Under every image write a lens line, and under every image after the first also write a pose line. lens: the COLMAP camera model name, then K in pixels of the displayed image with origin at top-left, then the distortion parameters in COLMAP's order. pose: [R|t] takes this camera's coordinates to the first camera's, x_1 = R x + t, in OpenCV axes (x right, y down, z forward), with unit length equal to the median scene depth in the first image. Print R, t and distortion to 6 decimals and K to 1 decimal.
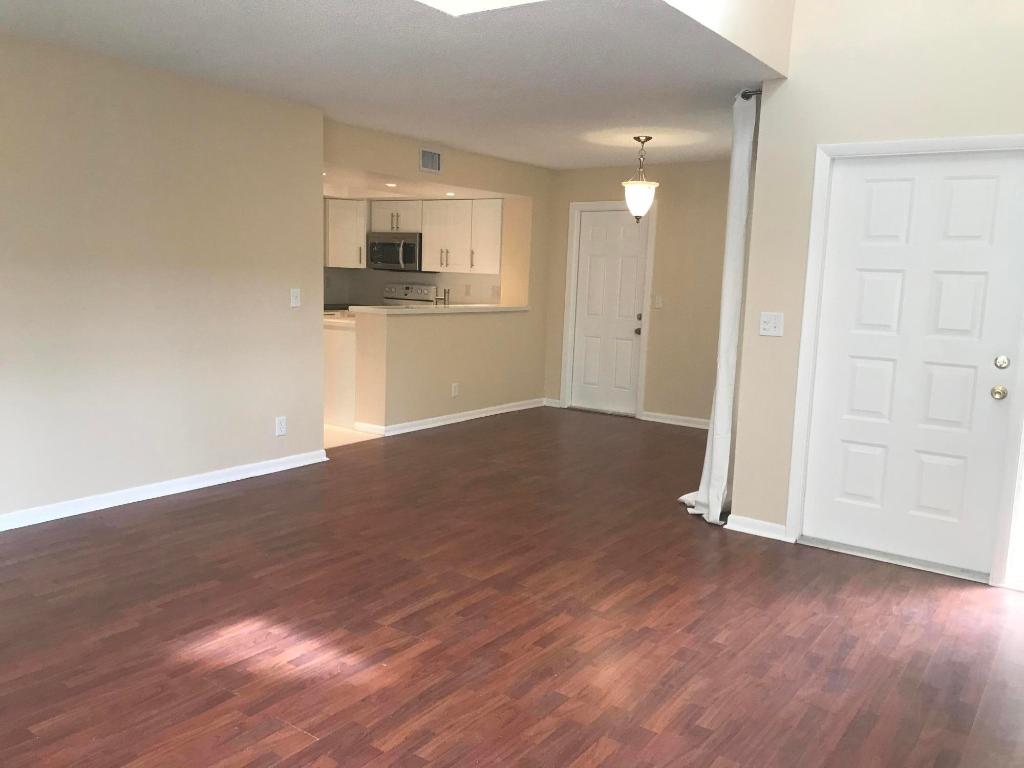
lens RADIAL K [[837.2, 0, 512.0], [0, 837.2, 384.0], [0, 0, 1]] dist [0.015230, -0.002705]
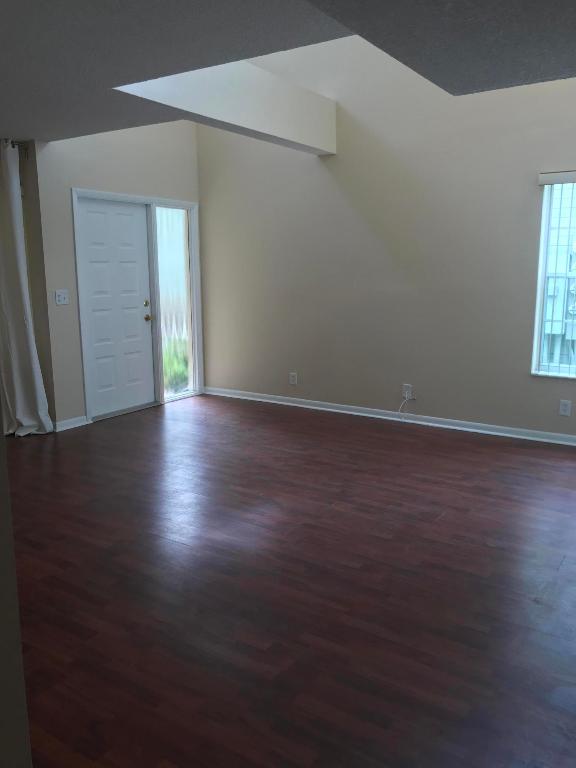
lens RADIAL K [[625.8, 0, 288.2], [0, 625.8, 378.4], [0, 0, 1]] dist [0.031737, -0.055145]
pose [[-0.049332, -0.211671, 0.976095, -0.999607], [0.137484, 0.966543, 0.216548, -0.132050], [-0.989275, 0.144880, -0.018580, 0.664098]]
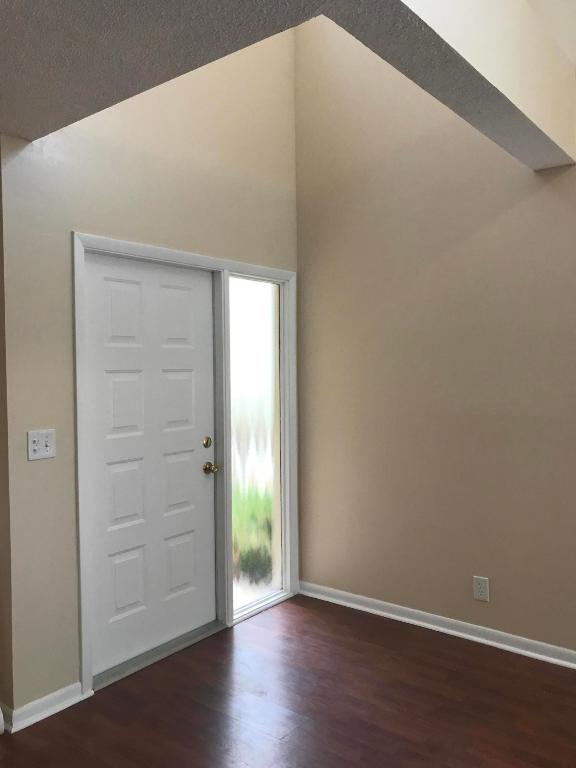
lens RADIAL K [[625.8, 0, 288.2], [0, 625.8, 378.4], [0, 0, 1]] dist [0.031737, -0.055145]
pose [[0.050594, -0.055668, 0.997167, -0.285065], [0.145375, 0.988222, 0.047793, -0.135492], [-0.988082, 0.142545, 0.058091, 0.781677]]
